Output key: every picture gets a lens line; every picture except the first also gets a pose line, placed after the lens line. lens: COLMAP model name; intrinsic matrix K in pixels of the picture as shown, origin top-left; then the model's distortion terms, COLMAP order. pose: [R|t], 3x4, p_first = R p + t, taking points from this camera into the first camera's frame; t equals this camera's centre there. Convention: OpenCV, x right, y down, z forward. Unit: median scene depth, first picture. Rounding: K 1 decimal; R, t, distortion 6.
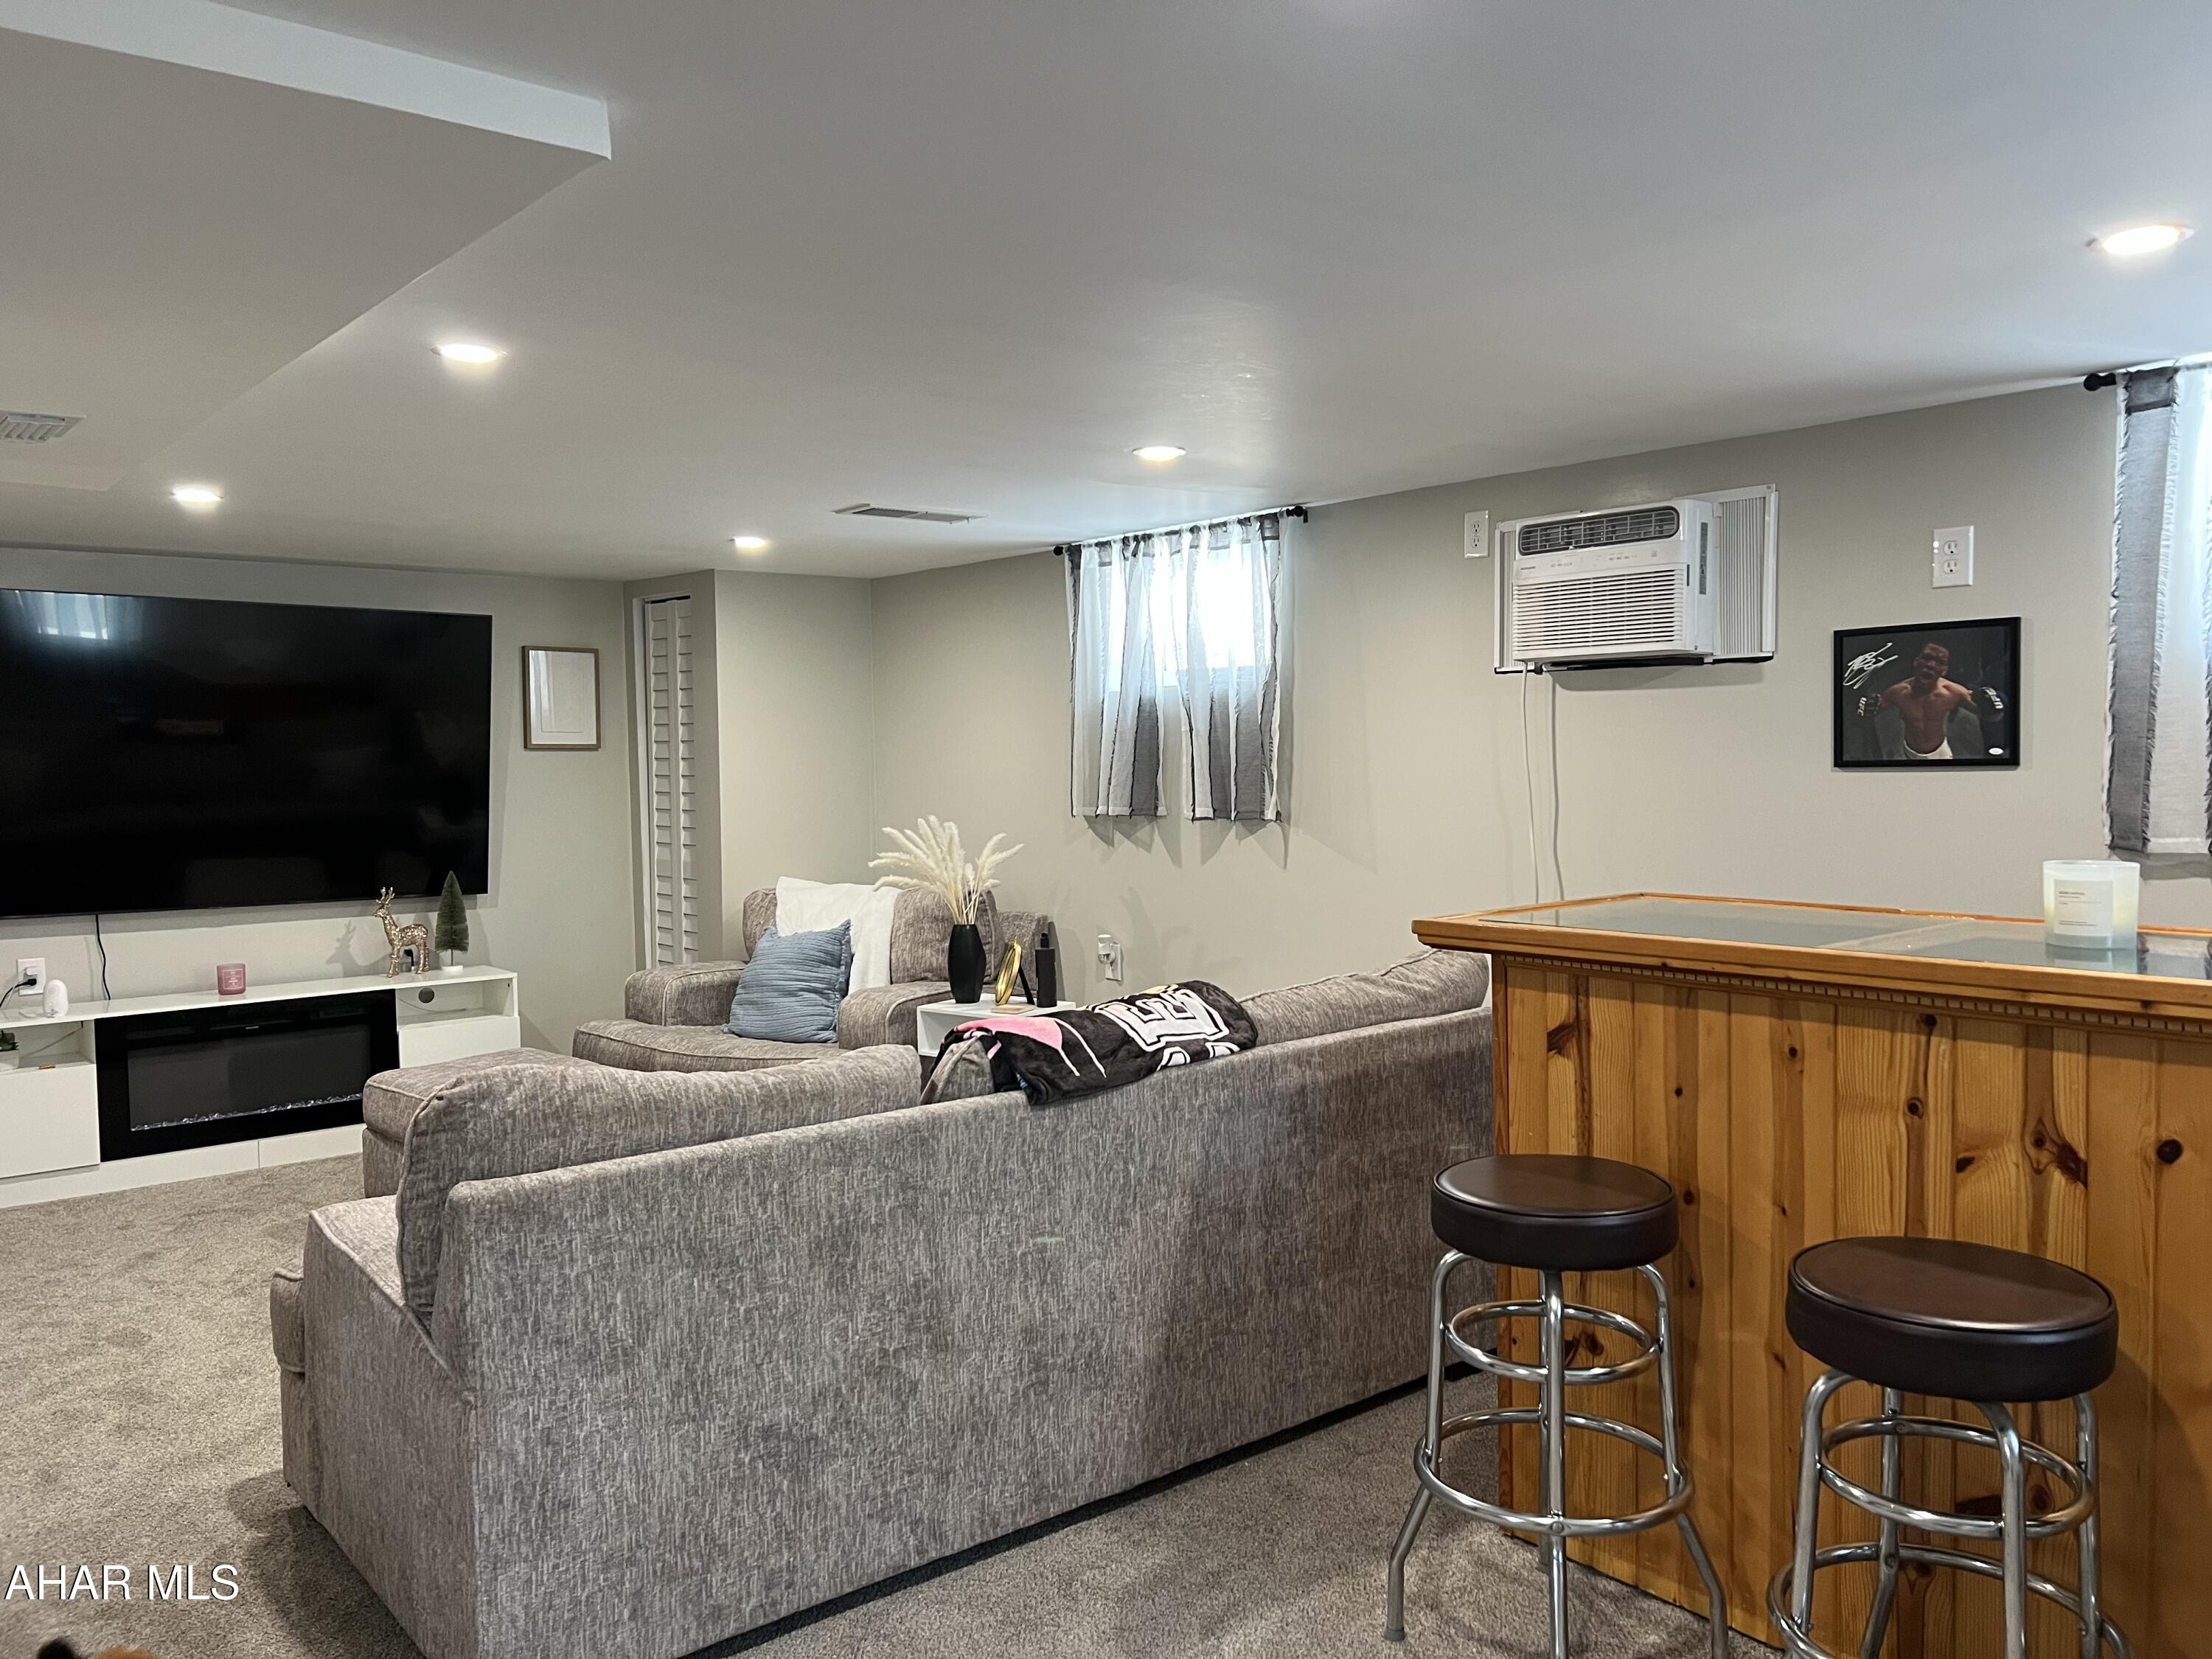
lens RADIAL K [[1671.0, 0, 1117.5], [0, 1671.0, 833.0], [0, 0, 1]] dist [0.066014, -0.074015]
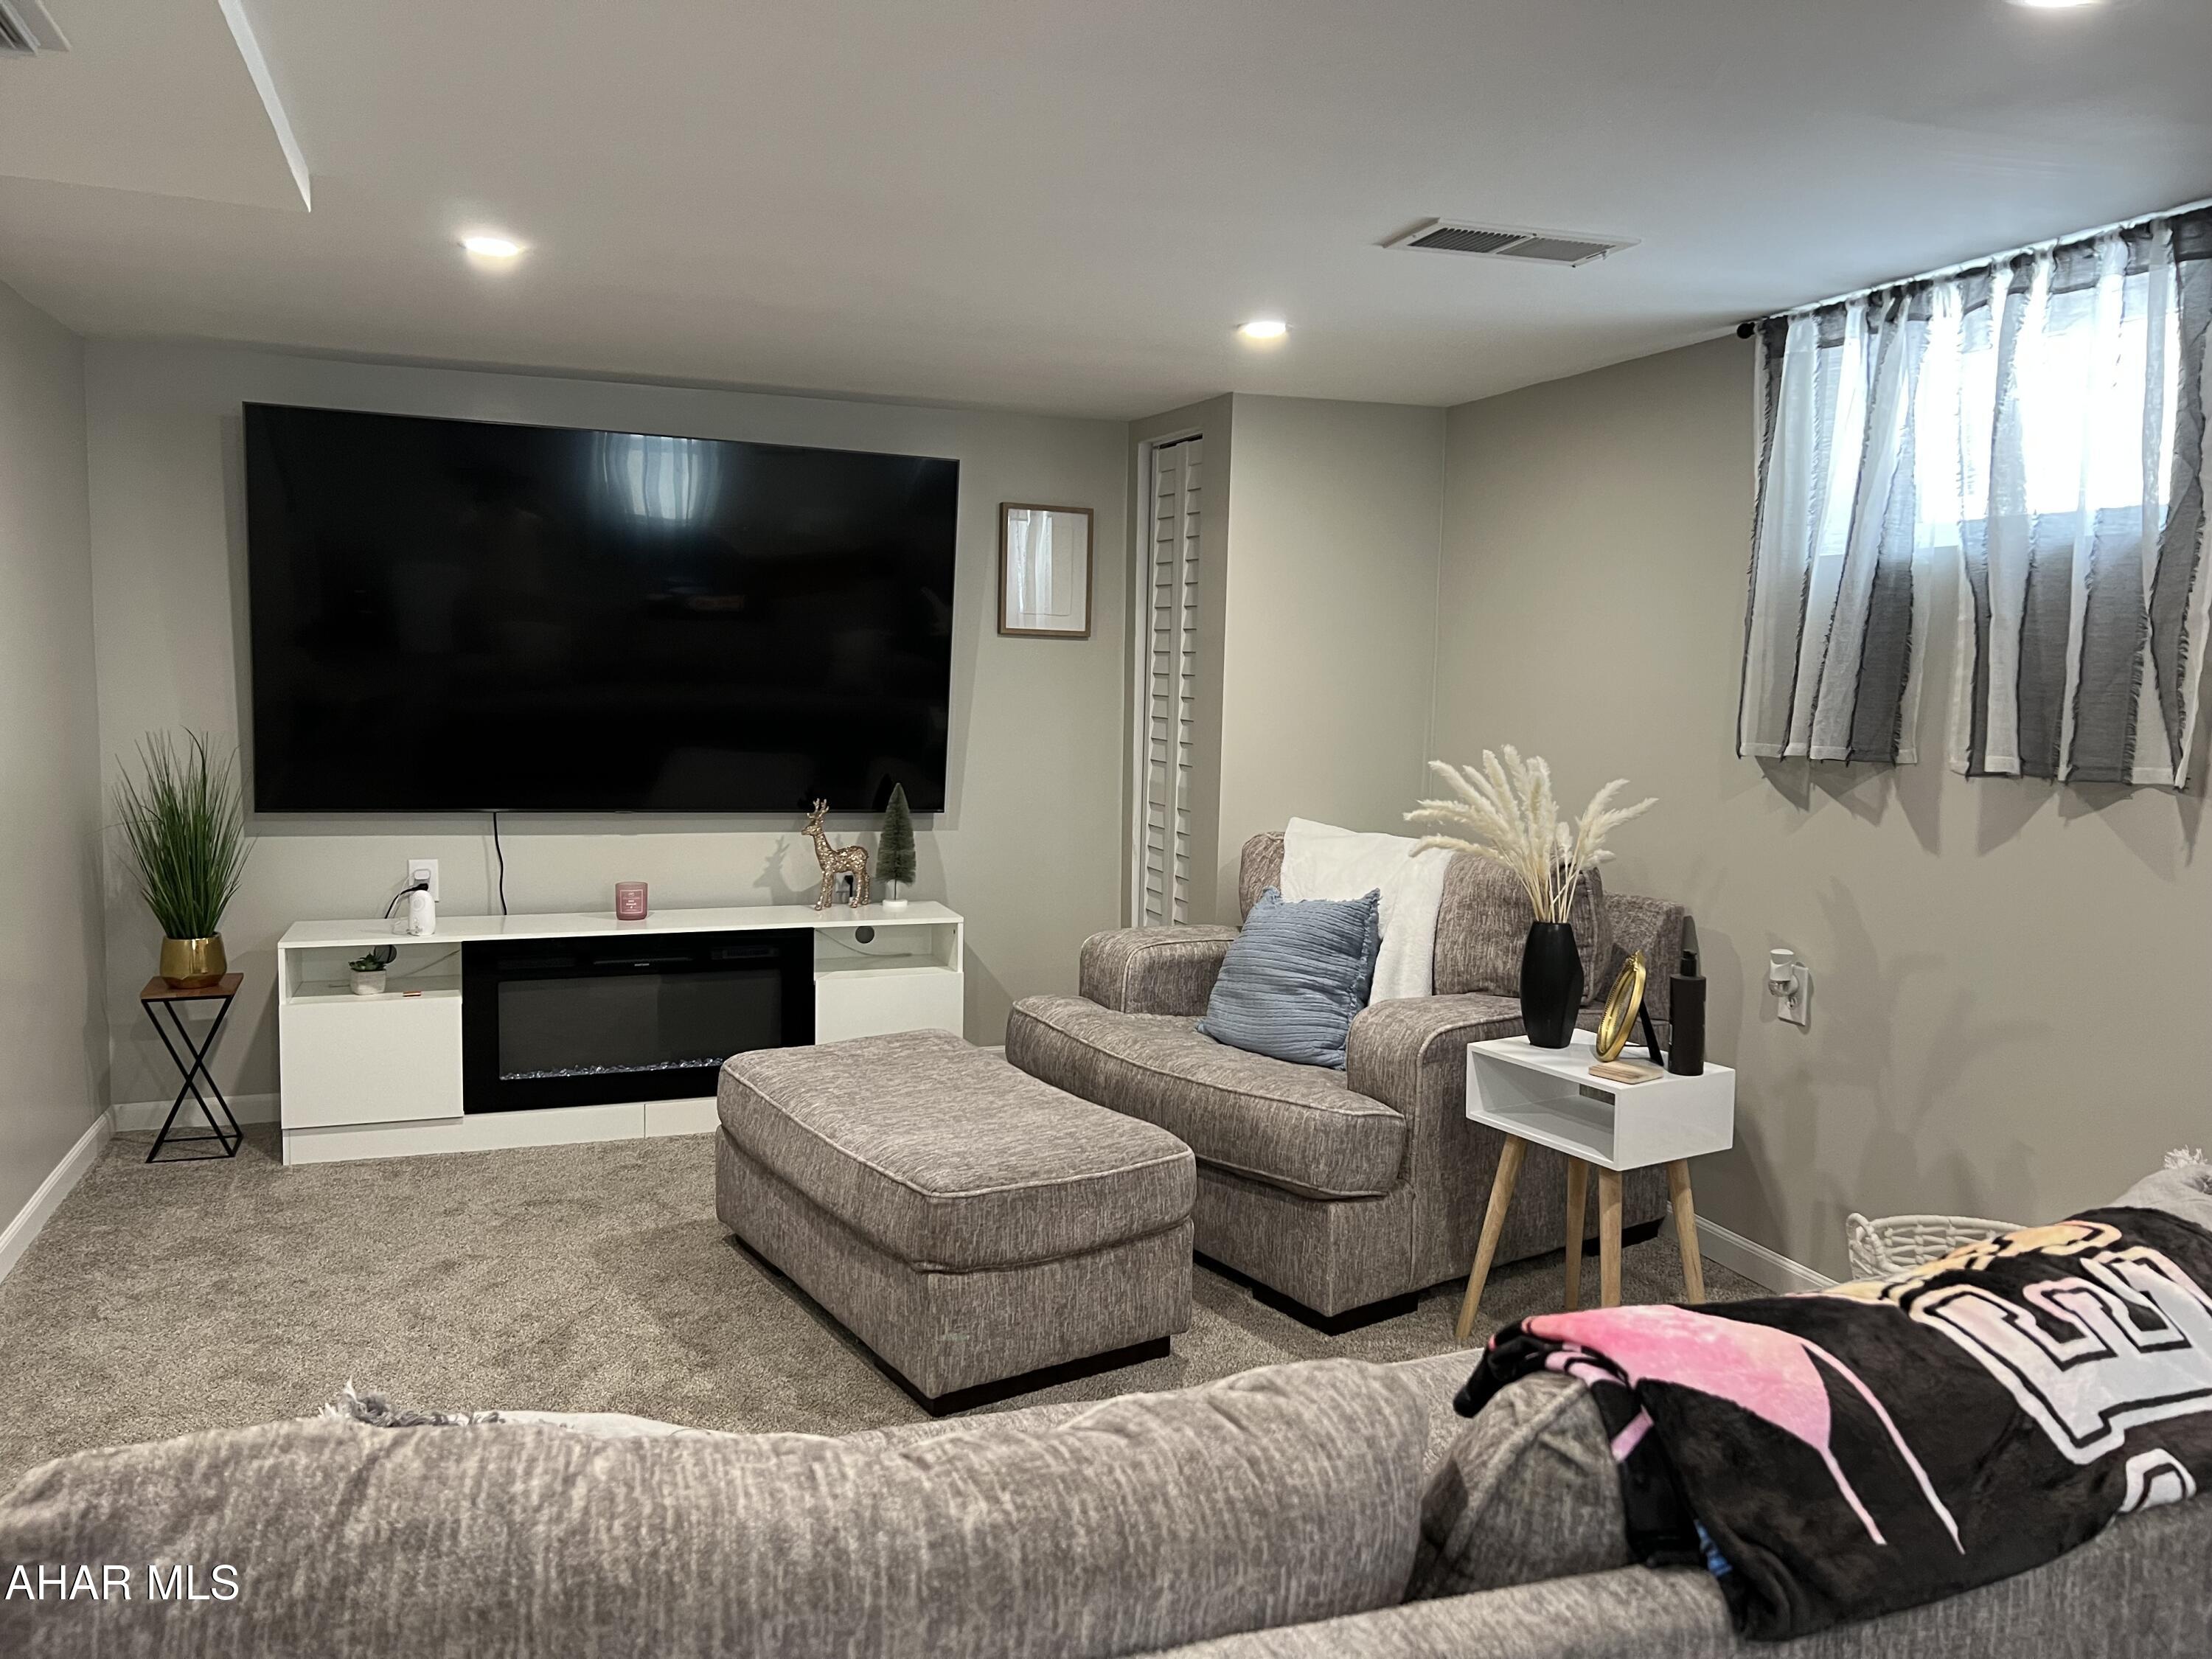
lens RADIAL K [[1671.0, 0, 1117.1], [0, 1671.0, 816.5], [0, 0, 1]] dist [0.066014, -0.074015]
pose [[0.940206, 0.064334, -0.334475, -0.035066], [-0.050391, 0.997467, 0.050208, -0.007935], [0.336857, -0.030352, 0.941066, 0.338498]]
